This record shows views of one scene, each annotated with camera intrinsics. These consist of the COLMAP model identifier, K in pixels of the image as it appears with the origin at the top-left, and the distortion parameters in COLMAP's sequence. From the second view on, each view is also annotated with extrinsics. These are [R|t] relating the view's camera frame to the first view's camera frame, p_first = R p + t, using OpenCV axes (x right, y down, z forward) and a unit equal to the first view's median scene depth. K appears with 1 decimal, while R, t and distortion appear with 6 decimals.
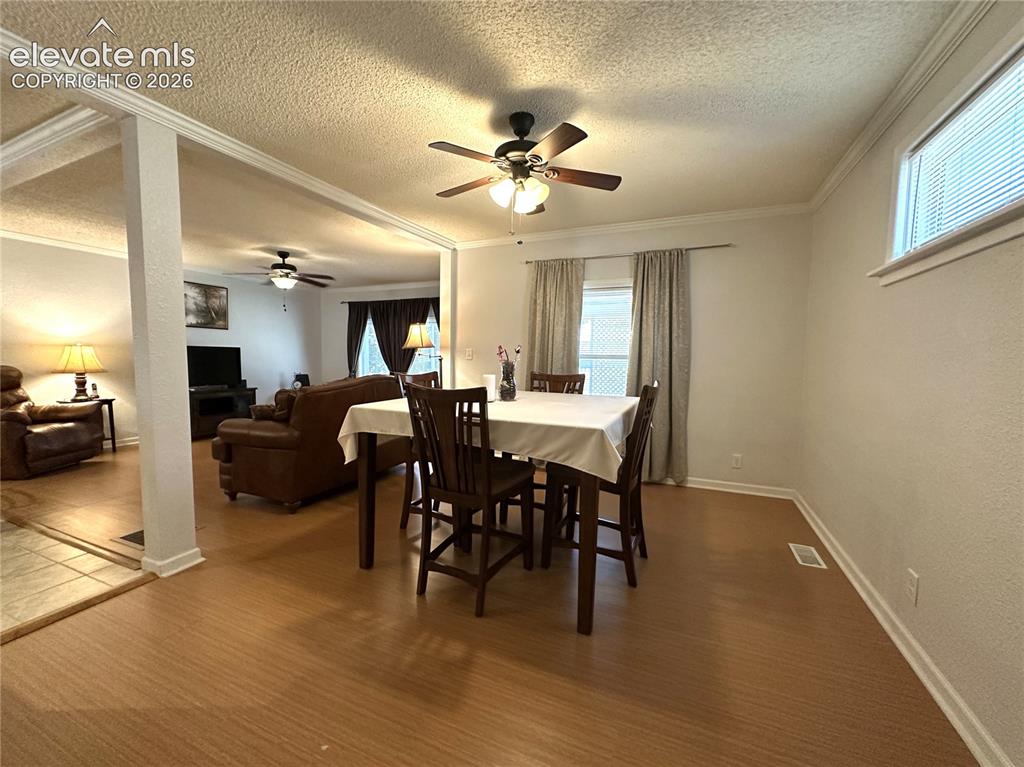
lens RADIAL K [[410.9, 0, 512.1], [0, 410.9, 384.2], [0, 0, 1]] dist [-0.003119, 0.001554]
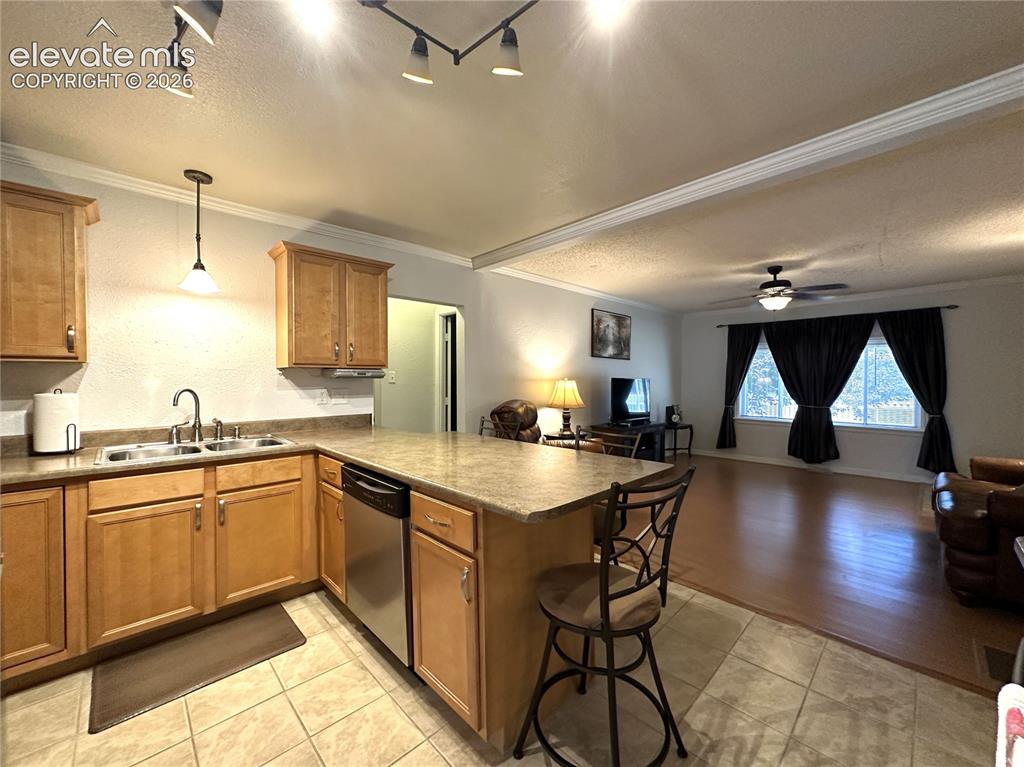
lens RADIAL K [[410.9, 0, 511.0], [0, 410.9, 382.4], [0, 0, 1]] dist [-0.003119, 0.001554]
pose [[0.924211, -0.005153, -0.381848, -0.736116], [-0.019360, 0.997991, -0.060325, -0.023625], [0.381392, 0.063146, 0.922254, 0.026845]]
